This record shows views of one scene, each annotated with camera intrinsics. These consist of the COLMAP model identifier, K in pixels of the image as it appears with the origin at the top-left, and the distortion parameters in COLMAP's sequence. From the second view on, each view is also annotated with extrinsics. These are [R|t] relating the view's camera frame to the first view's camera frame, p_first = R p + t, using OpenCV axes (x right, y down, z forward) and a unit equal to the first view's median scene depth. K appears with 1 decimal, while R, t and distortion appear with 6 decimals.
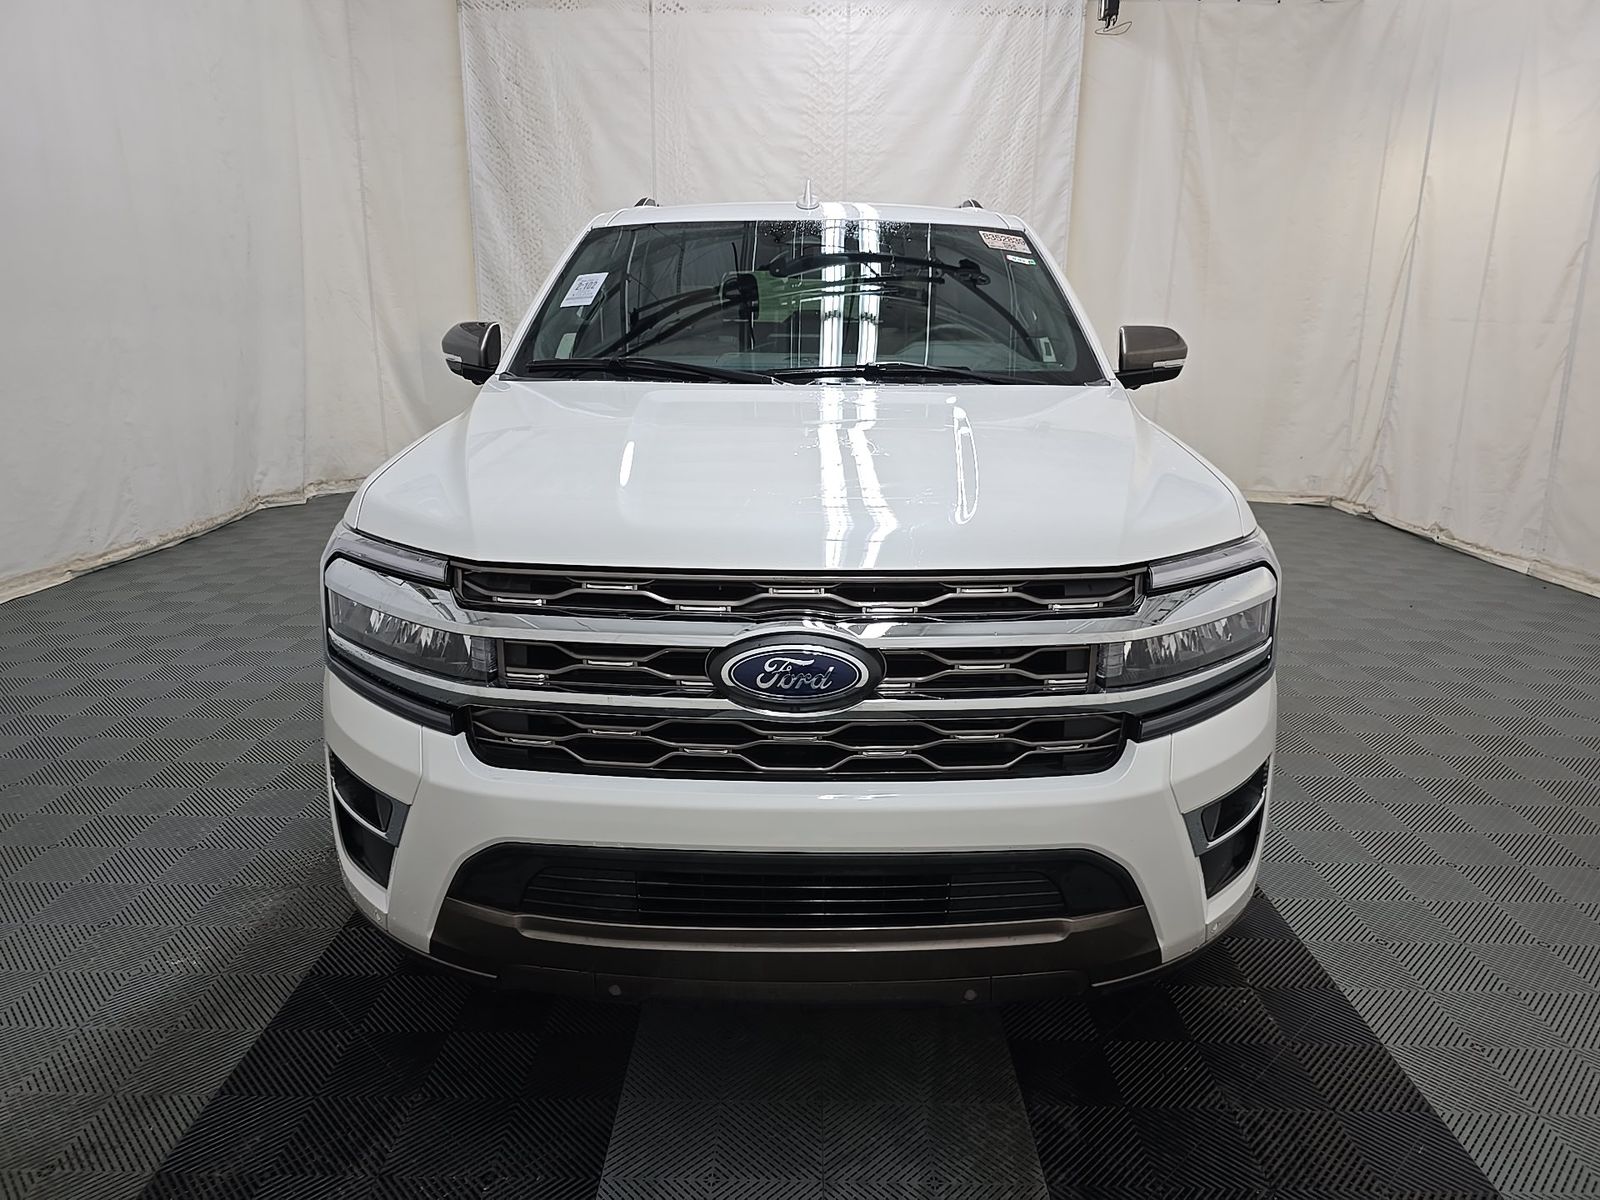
lens RADIAL K [[1095.4, 0, 800.0], [0, 1095.4, 600.0], [0, 0, 1]] dist [0.040855, -0.033148]
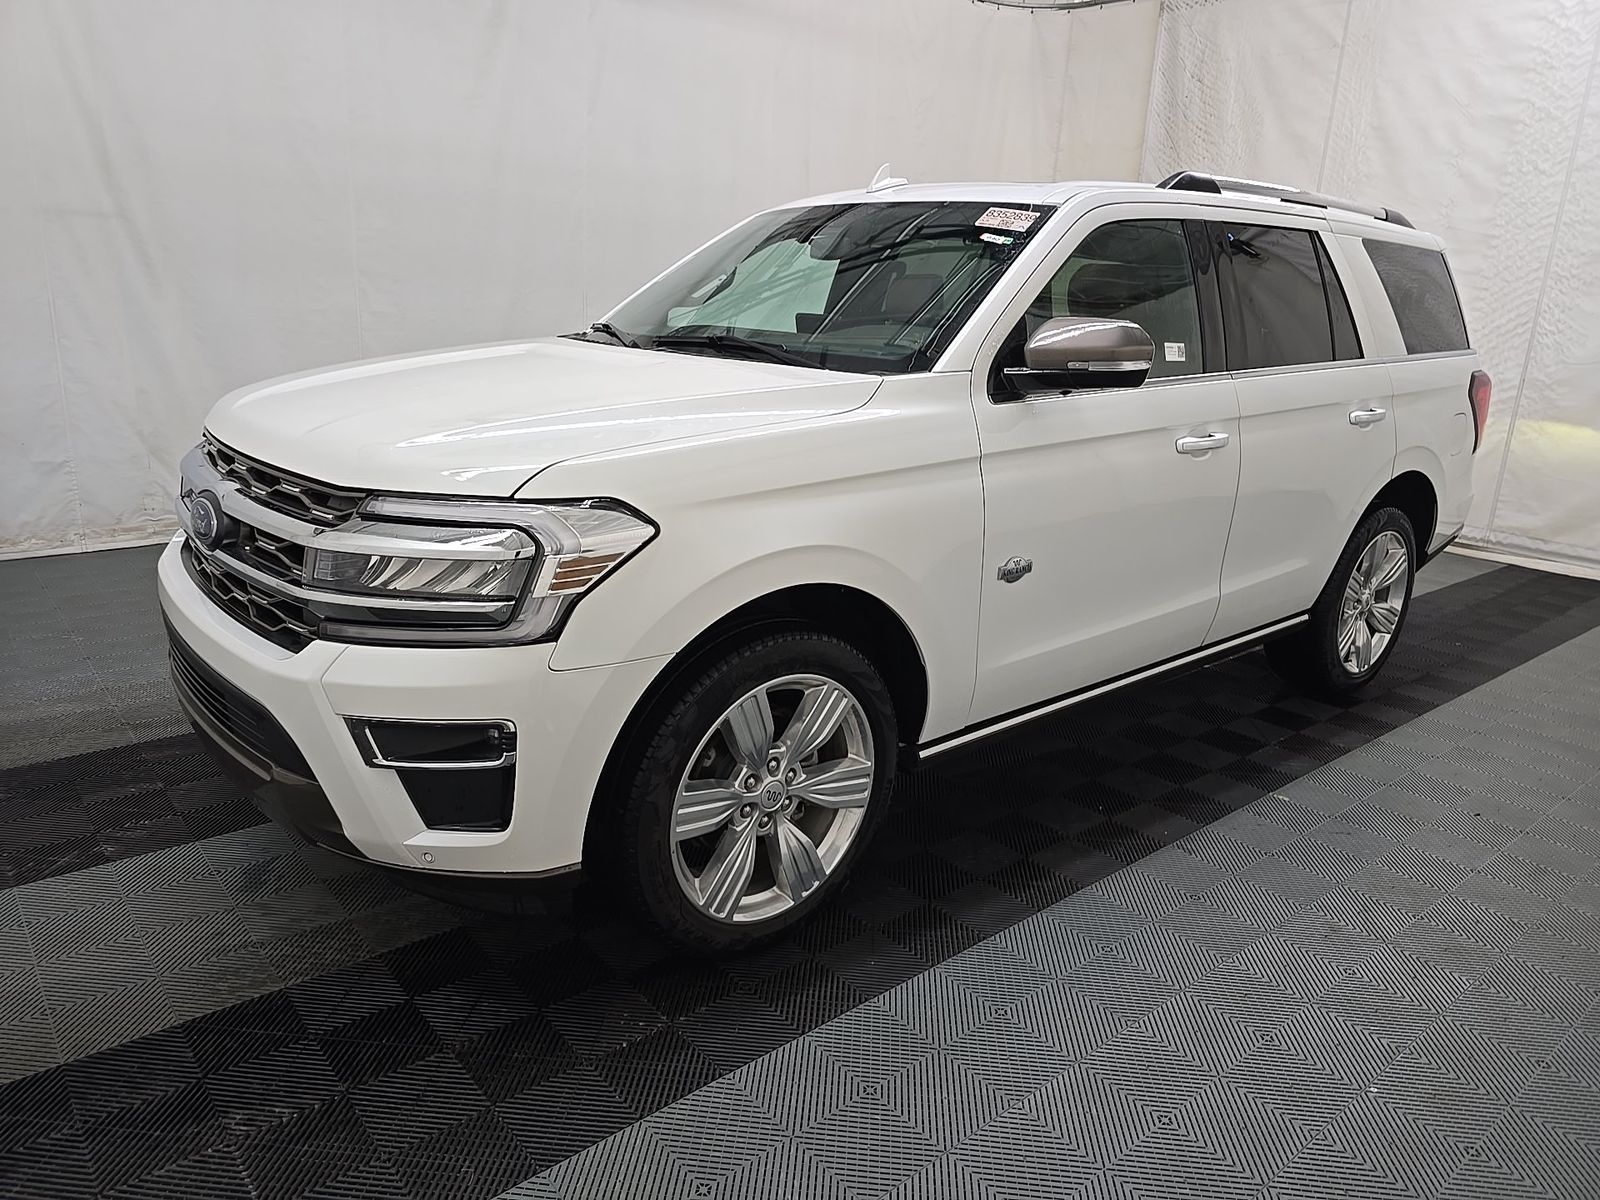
lens RADIAL K [[1095.4, 0, 800.0], [0, 1095.4, 600.0], [0, 0, 1]] dist [0.040855, -0.033148]
pose [[0.649479, 0.219402, -0.728038, 0.322819], [-0.227321, 0.969704, 0.089439, -0.028270], [0.725604, 0.107410, 0.679677, 0.125780]]
